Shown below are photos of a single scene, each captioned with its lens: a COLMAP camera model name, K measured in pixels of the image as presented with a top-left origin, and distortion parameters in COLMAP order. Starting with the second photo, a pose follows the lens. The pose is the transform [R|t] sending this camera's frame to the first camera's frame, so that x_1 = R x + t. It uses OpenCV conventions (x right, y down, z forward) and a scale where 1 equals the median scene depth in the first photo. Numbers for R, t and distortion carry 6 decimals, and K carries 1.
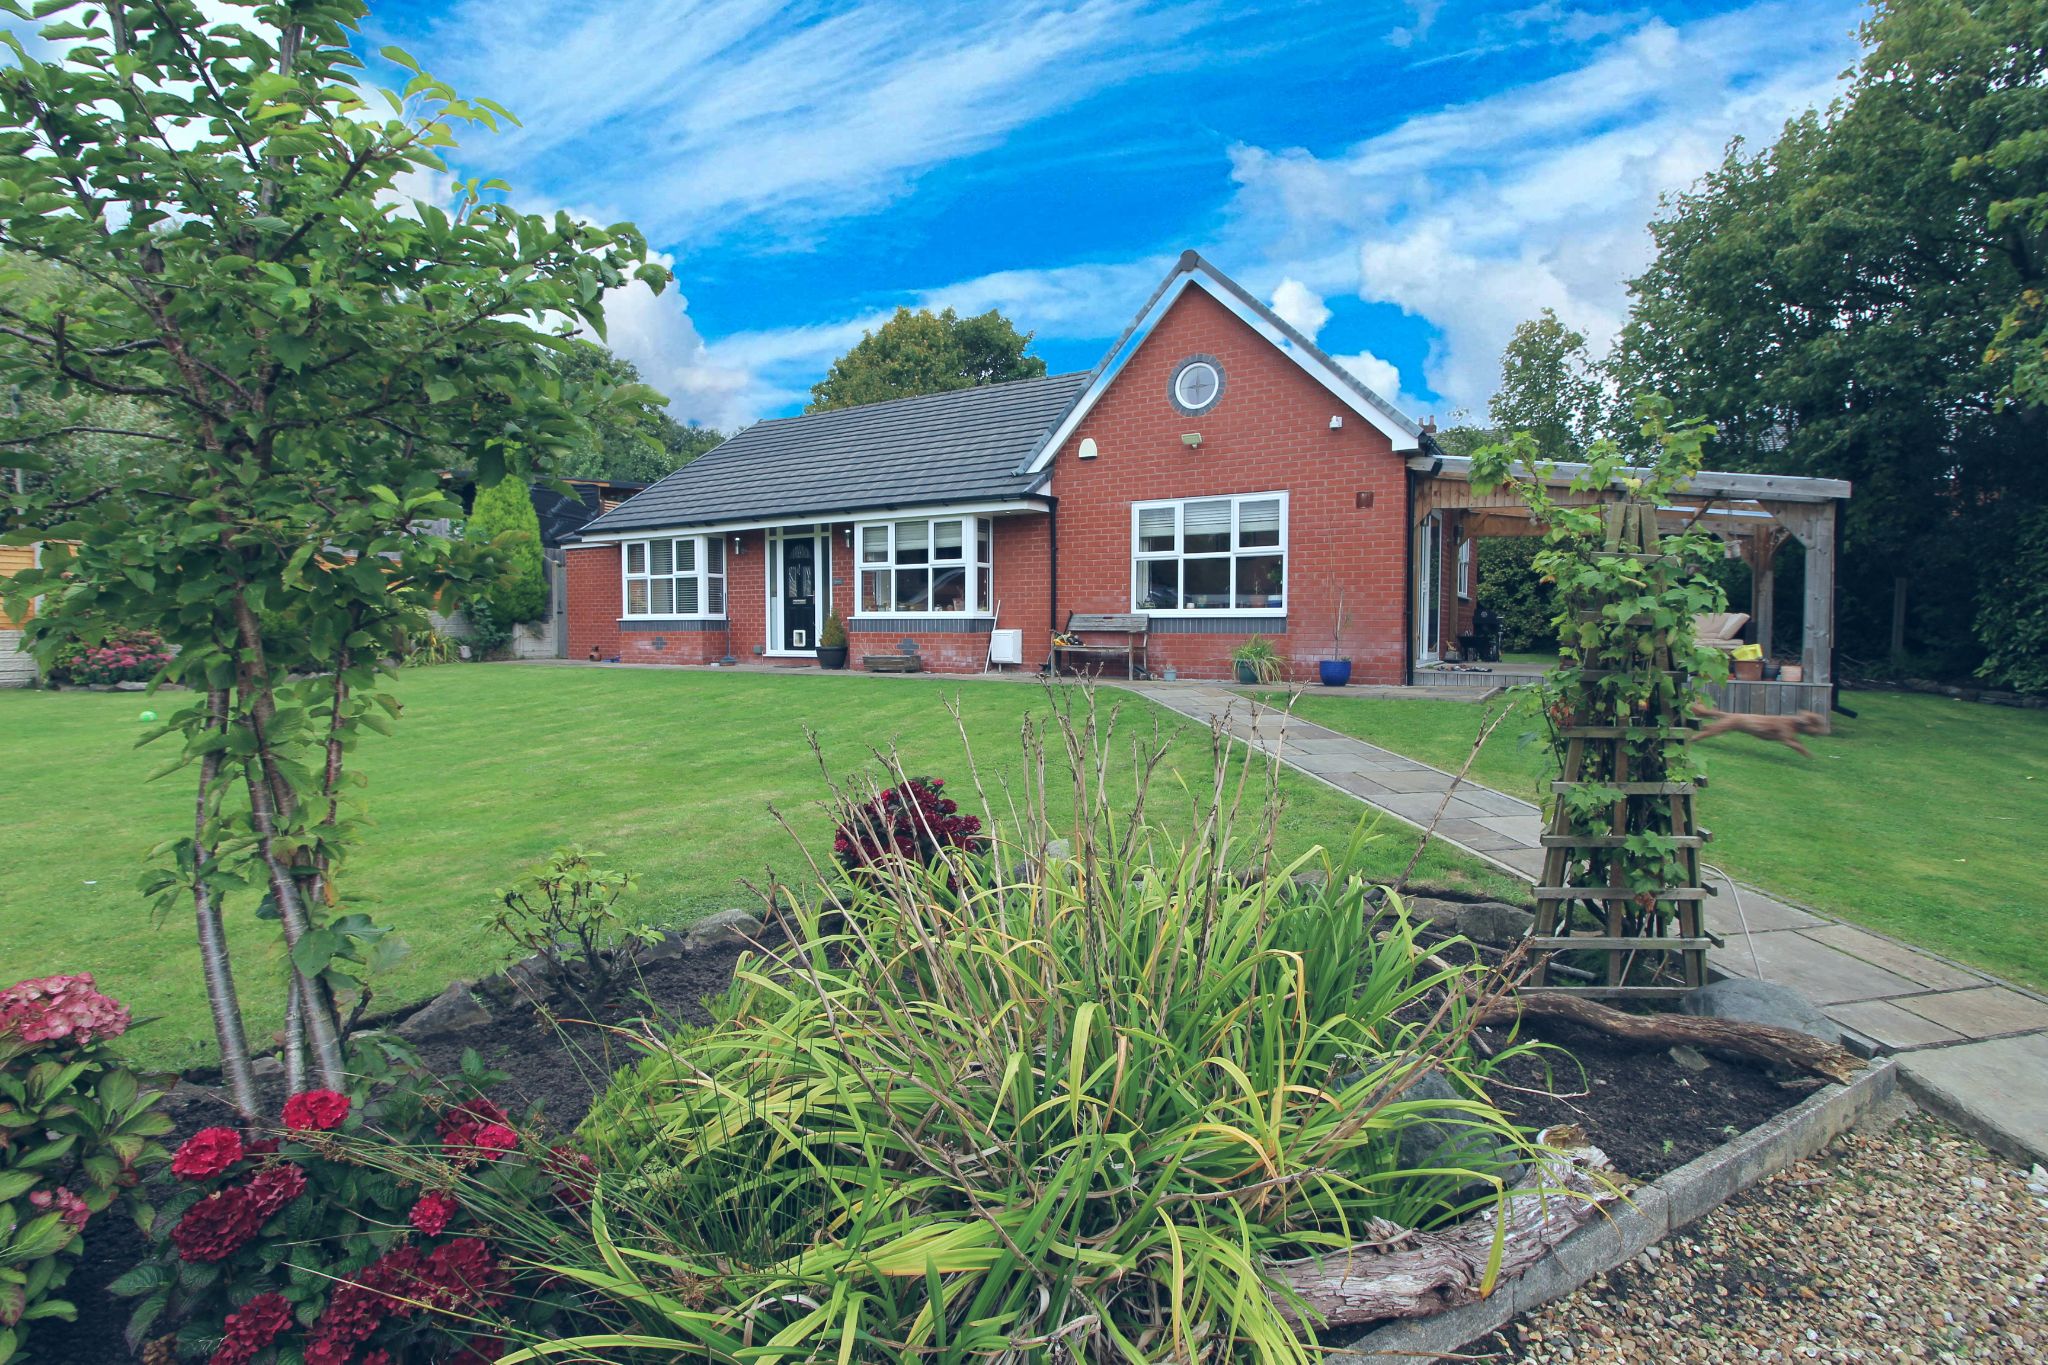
lens RADIAL K [[942.9, 0, 1023.1], [0, 942.9, 673.5], [0, 0, 1]] dist [-0.001911, -0.011862]
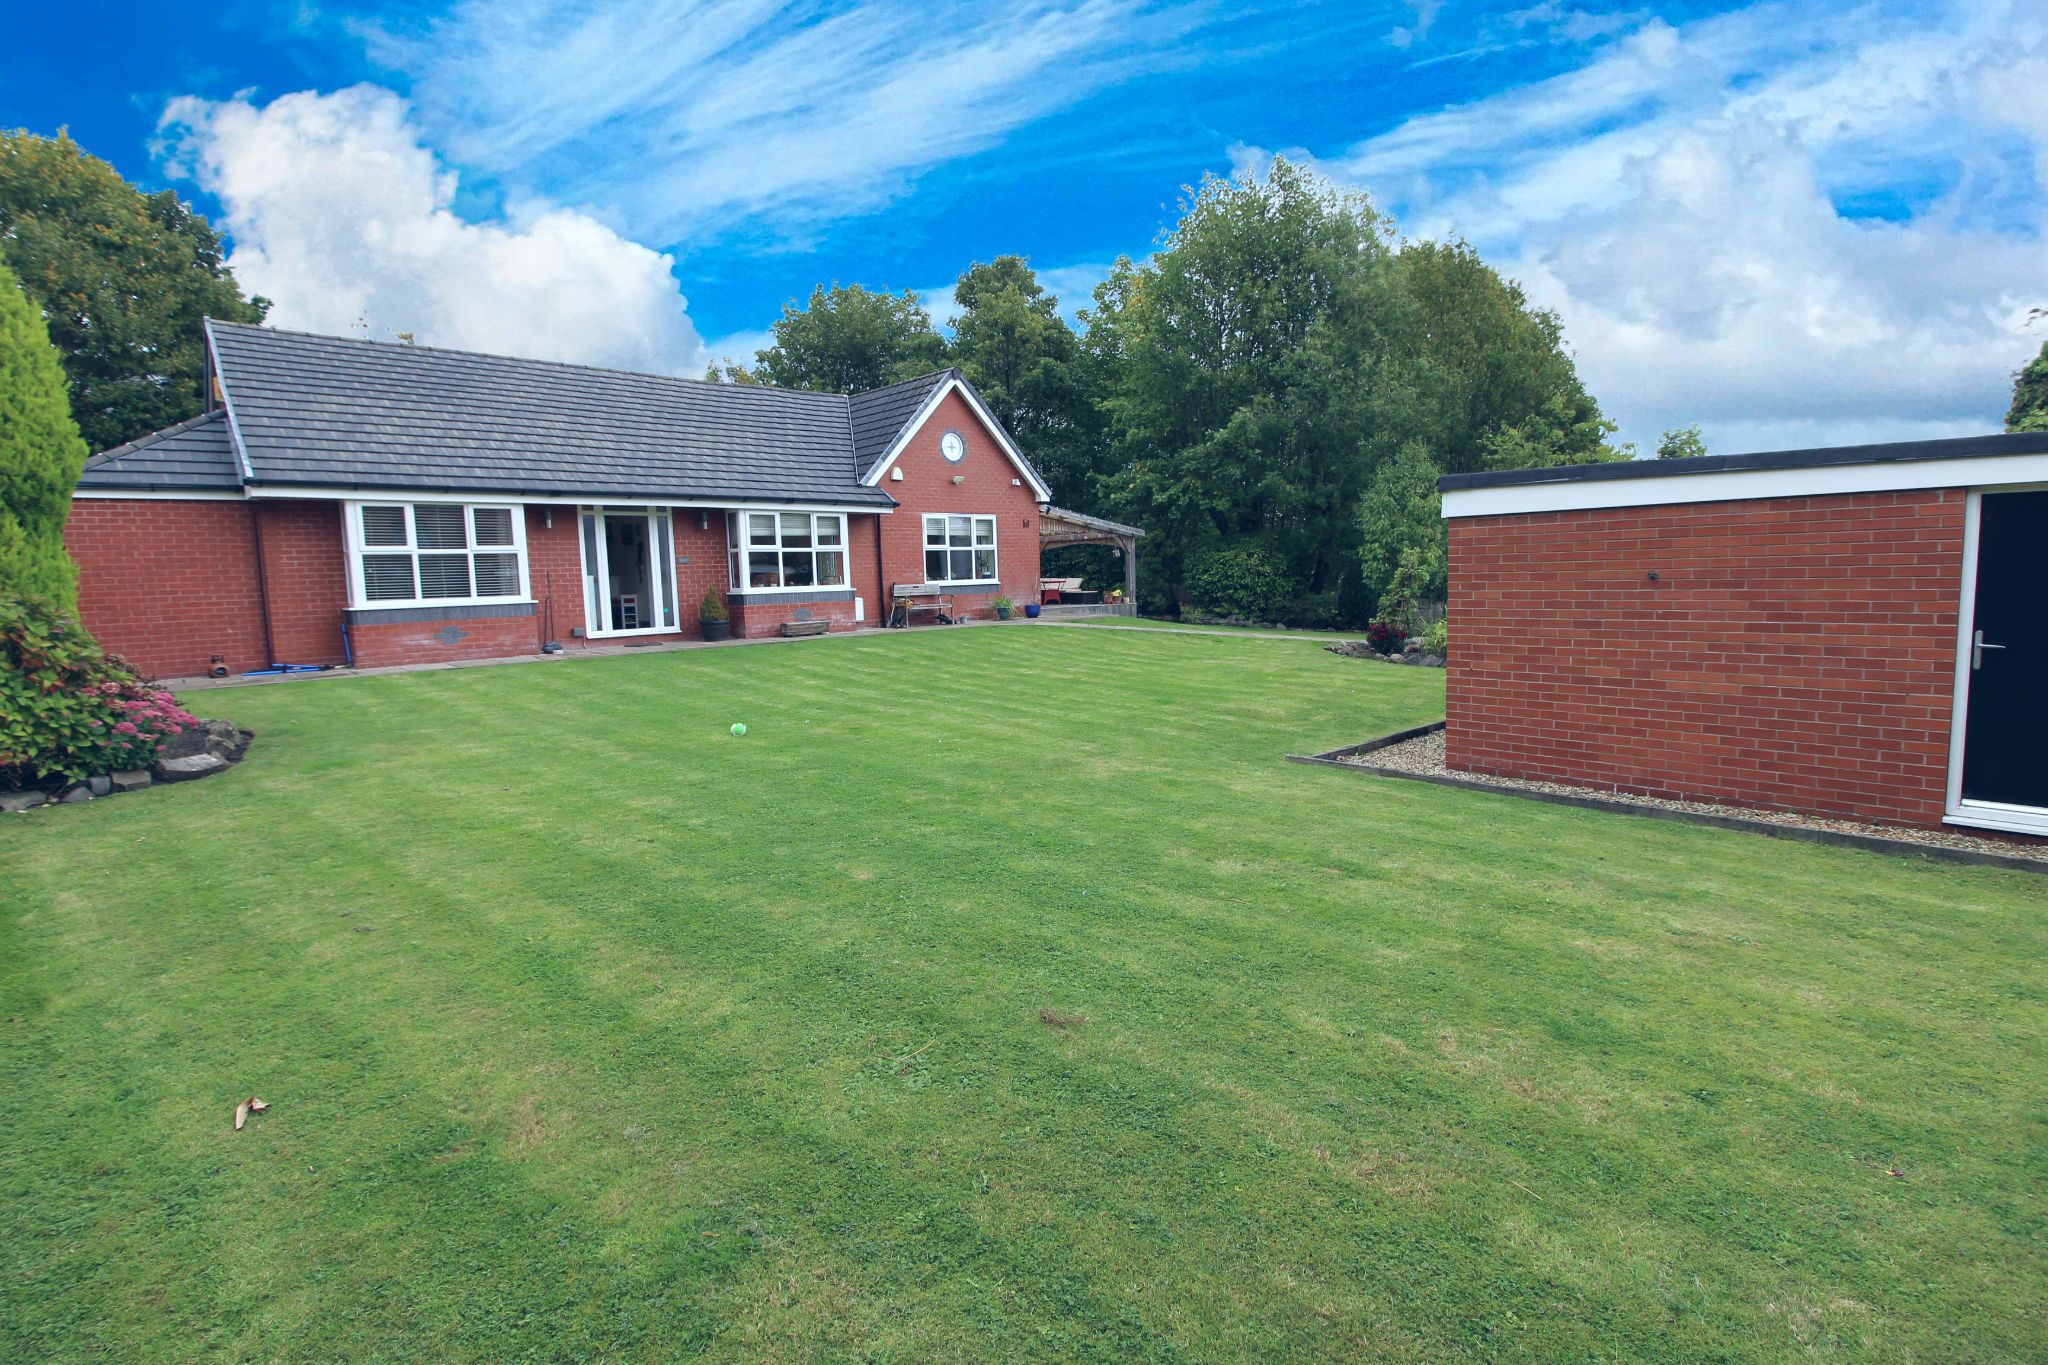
lens RADIAL K [[942.9, 0, 1009.4], [0, 942.9, 687.8], [0, 0, 1]] dist [-0.001911, -0.011862]
pose [[0.279522, -0.103845, 0.954507, -1.248195], [0.106869, 0.991322, 0.076554, 0.001998], [-0.954173, 0.080609, 0.288194, 0.392071]]
